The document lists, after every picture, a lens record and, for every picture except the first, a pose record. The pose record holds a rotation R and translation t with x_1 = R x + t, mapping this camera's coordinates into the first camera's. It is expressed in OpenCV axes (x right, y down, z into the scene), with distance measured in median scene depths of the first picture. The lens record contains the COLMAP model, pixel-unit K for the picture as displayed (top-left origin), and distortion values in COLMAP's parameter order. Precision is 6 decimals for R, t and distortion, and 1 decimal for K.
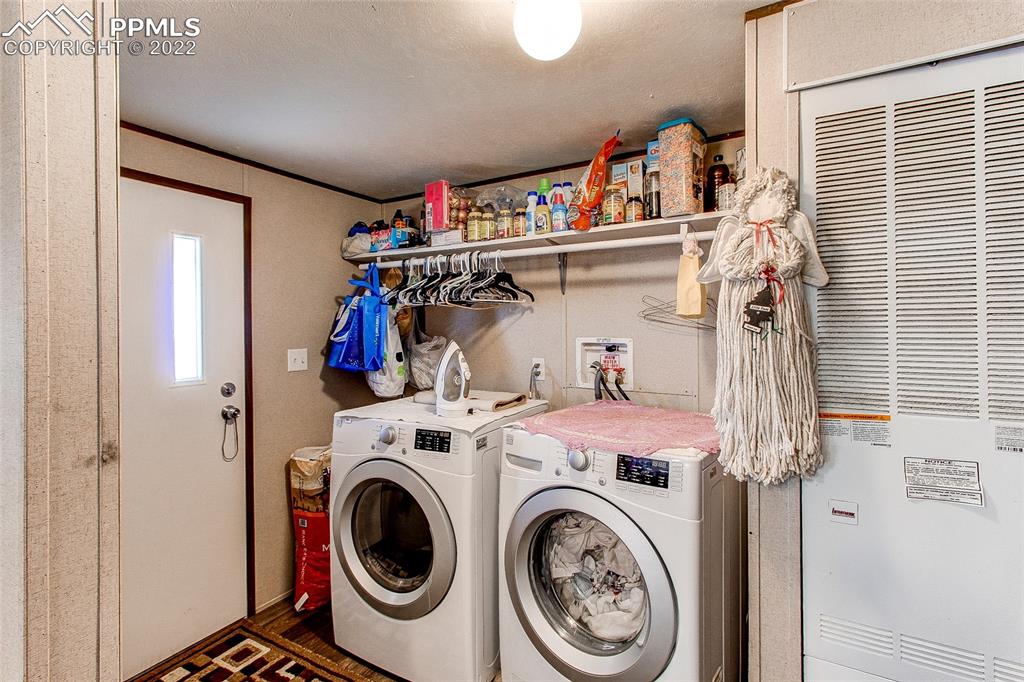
lens RADIAL K [[483.6, 0, 506.0], [0, 483.6, 340.8], [0, 0, 1]] dist [0.002888, 0.001568]
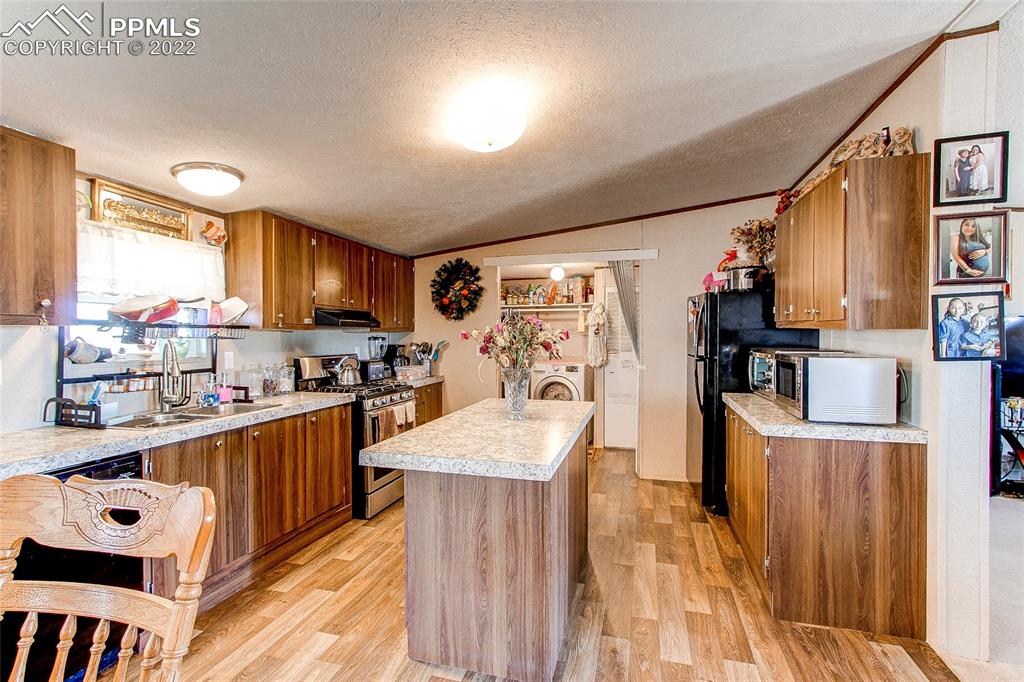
lens RADIAL K [[483.6, 0, 506.0], [0, 483.6, 340.8], [0, 0, 1]] dist [0.002888, 0.001568]
pose [[0.970175, 0.000641, 0.242406, -0.827762], [0.003086, 0.999883, -0.014997, 0.052770], [-0.242387, 0.015297, 0.970059, -1.876935]]
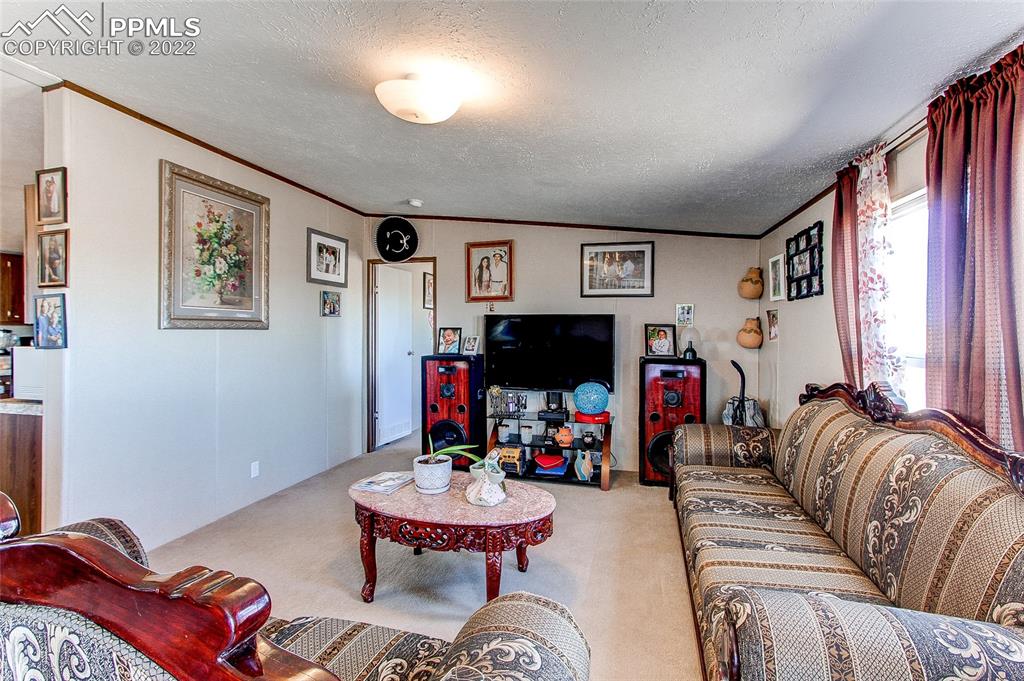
lens RADIAL K [[475.3, 0, 496.3], [0, 475.3, 330.8], [0, 0, 1]] dist [-0.001105, -0.000241]
pose [[0.965824, 0.008936, 0.259046, 0.973120], [-0.002084, 0.999641, -0.026715, 0.064172], [-0.259191, 0.025262, 0.965496, -2.555624]]
